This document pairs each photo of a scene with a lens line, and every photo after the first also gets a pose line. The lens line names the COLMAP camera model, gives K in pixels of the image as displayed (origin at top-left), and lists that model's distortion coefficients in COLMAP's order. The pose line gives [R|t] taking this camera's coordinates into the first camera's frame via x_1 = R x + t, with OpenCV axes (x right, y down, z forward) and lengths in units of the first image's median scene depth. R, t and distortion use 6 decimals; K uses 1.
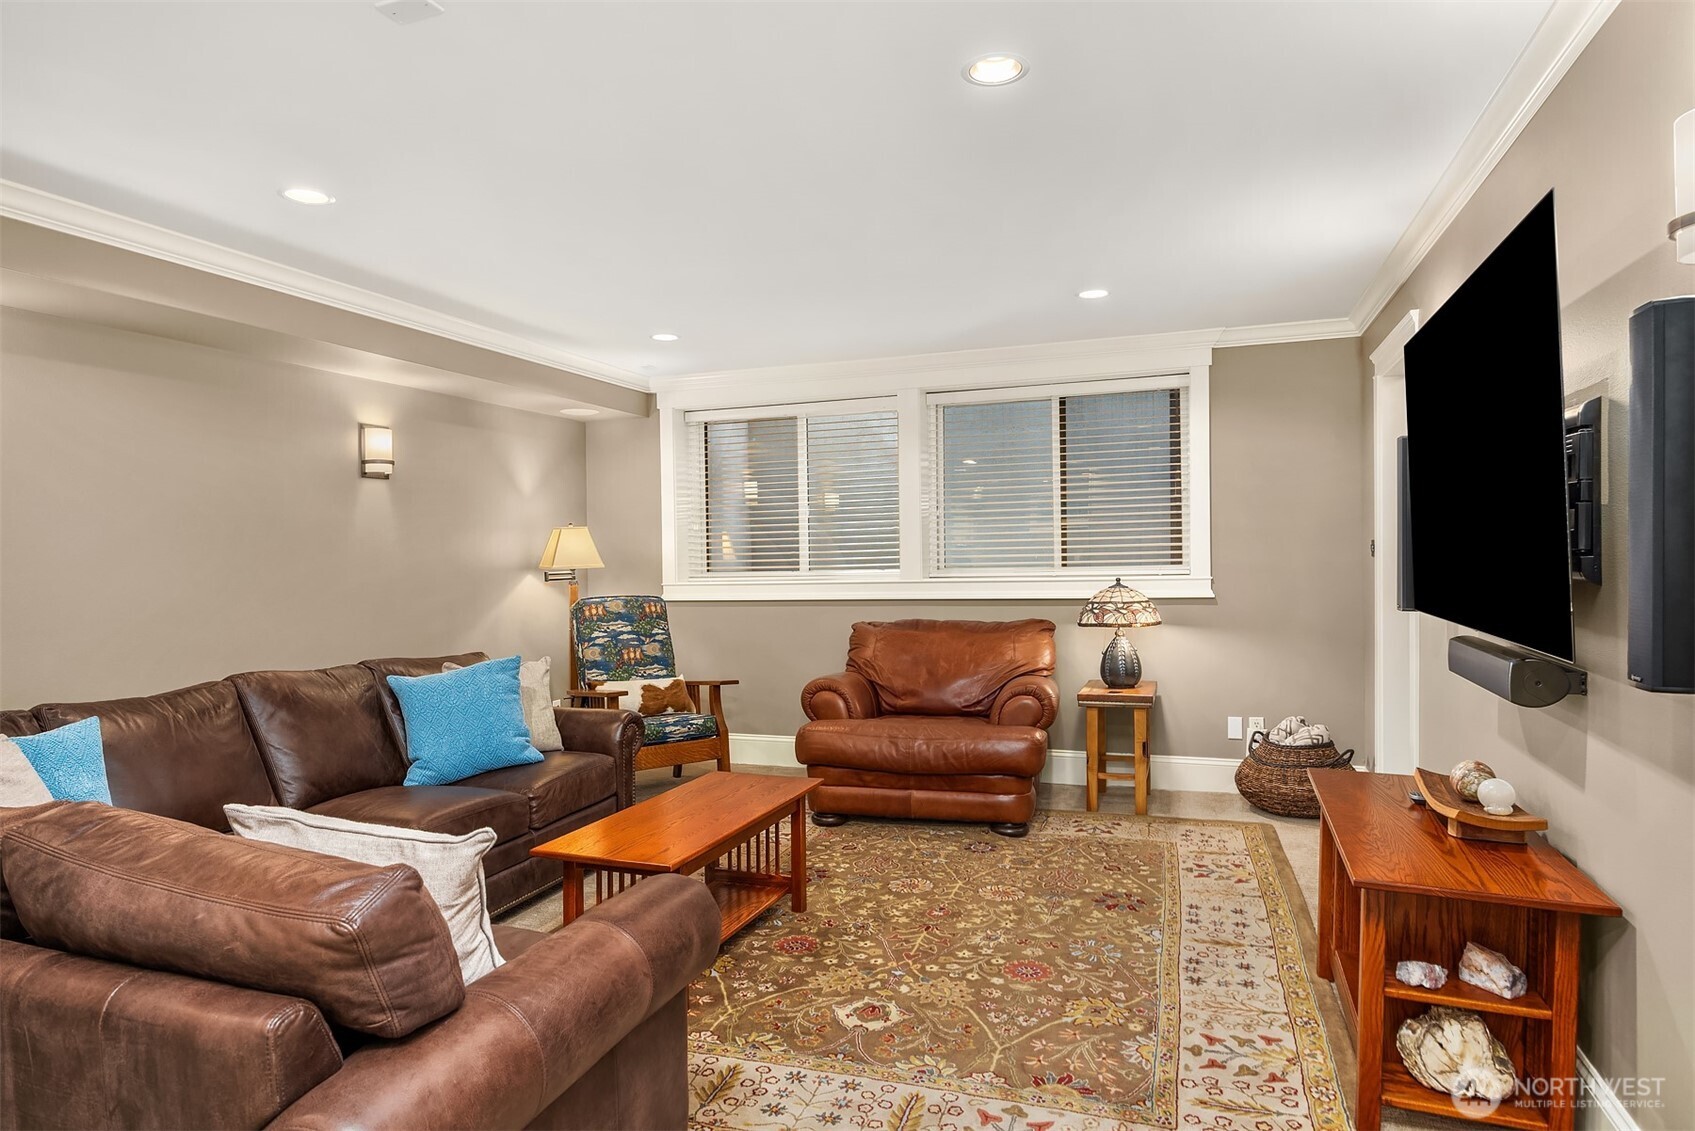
lens RADIAL K [[1006.7, 0, 851.7], [0, 1006.7, 566.5], [0, 0, 1]] dist [-0.018166, 0.011351]
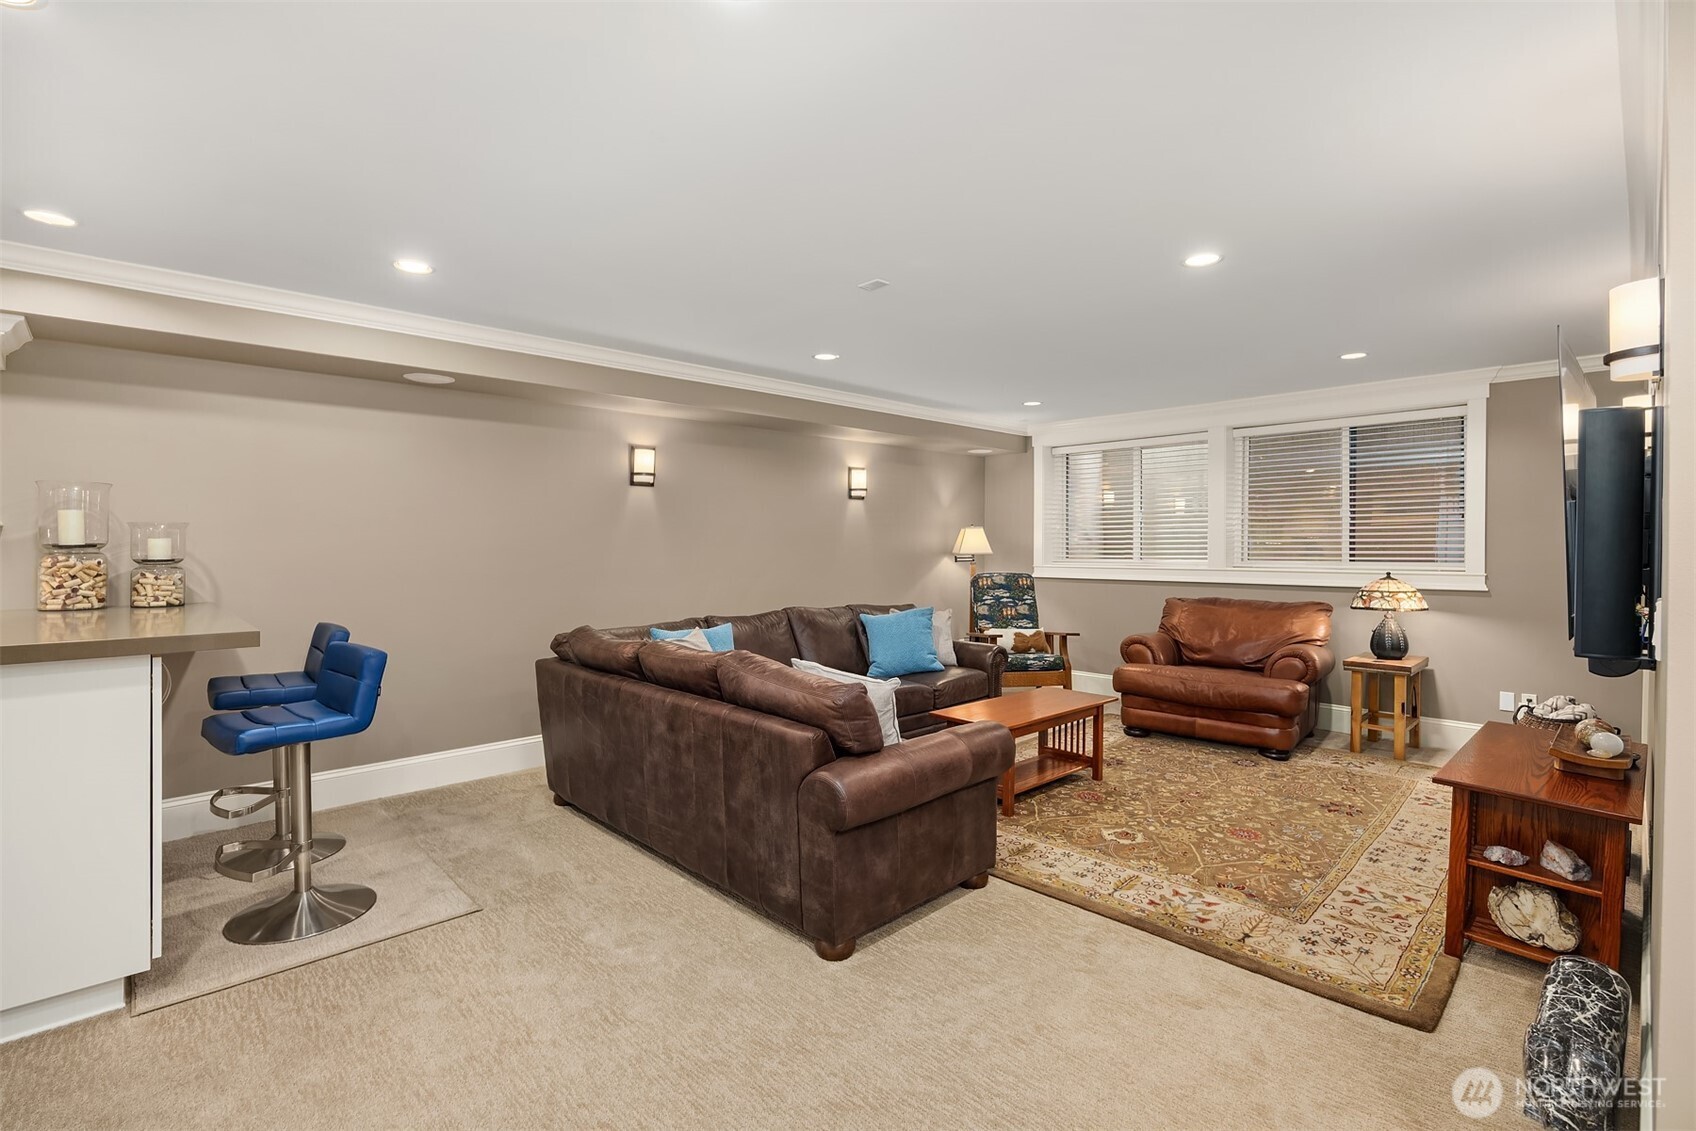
lens RADIAL K [[774.1, 0, 840.6], [0, 774.1, 552.4], [0, 0, 1]] dist [-0.014086, -0.000576]
pose [[0.893216, 0.022257, -0.449076, 0.137283], [-0.020817, 0.999750, 0.008144, -0.011009], [0.449145, 0.002074, 0.893457, -0.275979]]
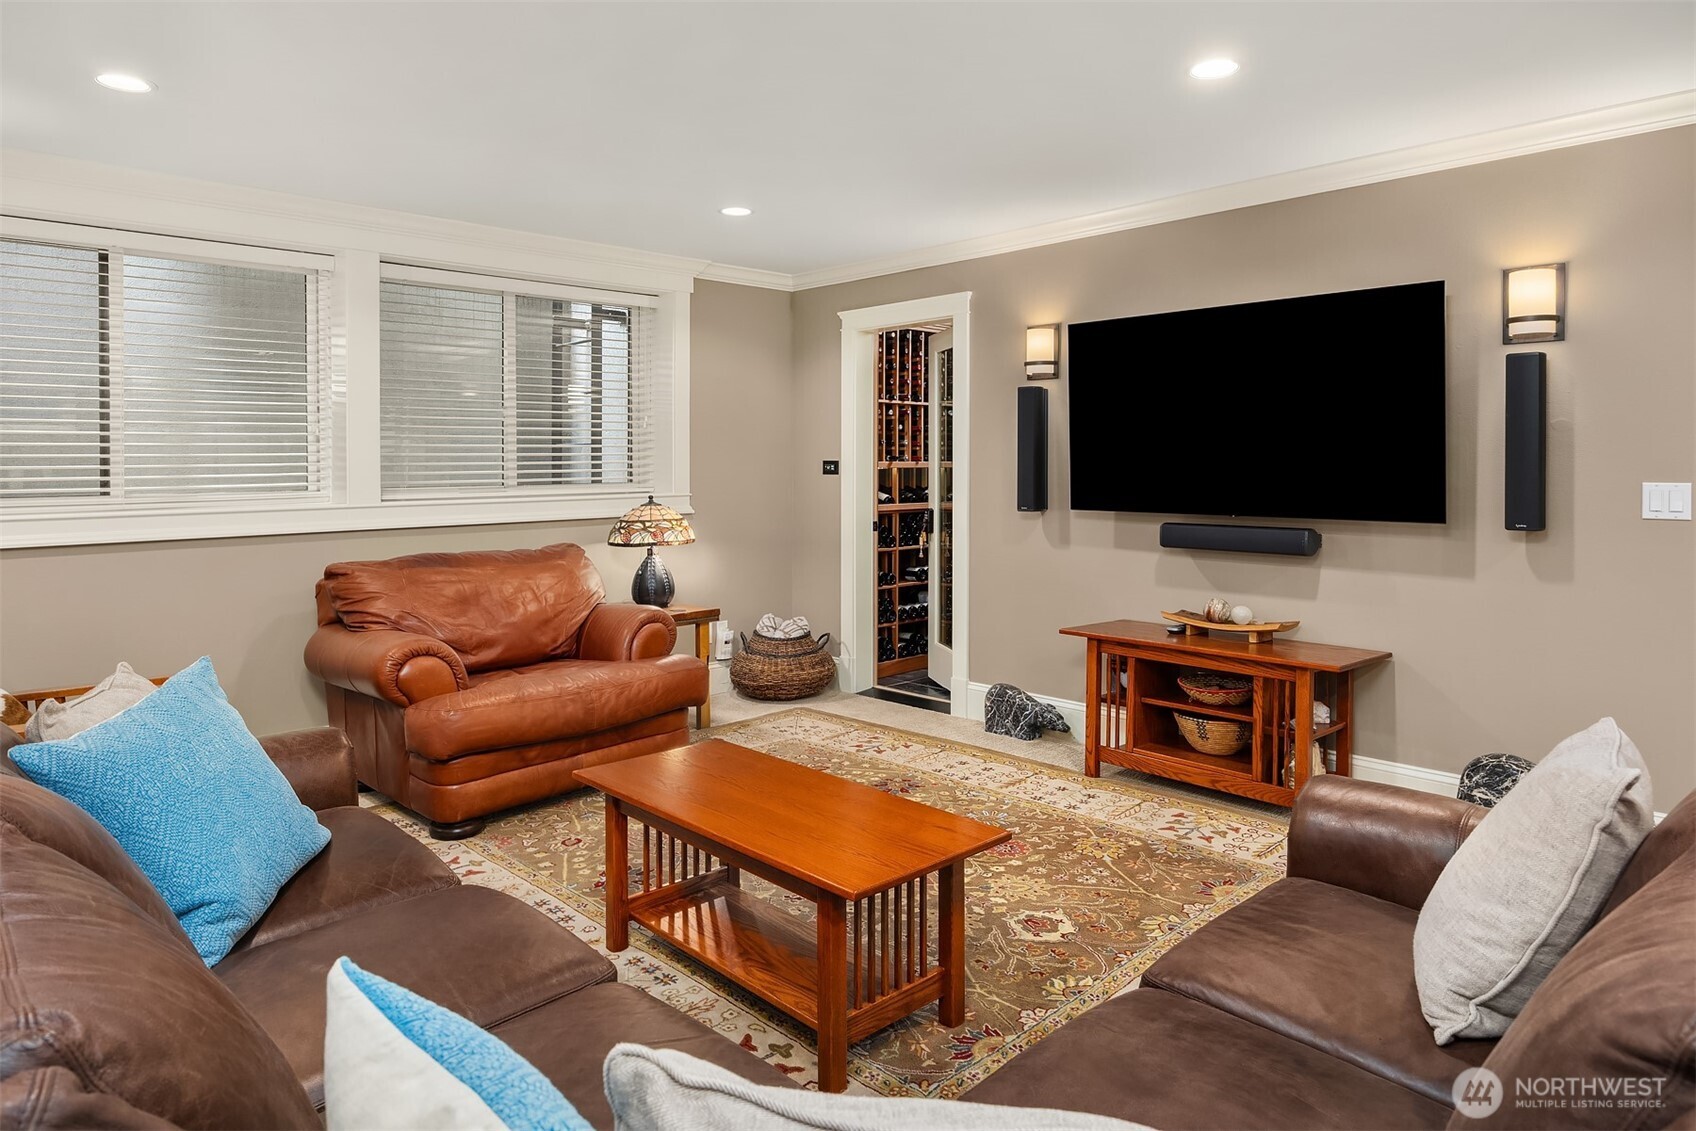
lens RADIAL K [[979.8, 0, 894.9], [0, 979.8, 492.7], [0, 0, 1]] dist [0.005764, 0.001429]
pose [[0.442463, -0.009340, 0.896738, -0.788312], [0.009902, 0.999936, 0.005529, 0.009552], [-0.896732, 0.006433, 0.442527, 0.602638]]
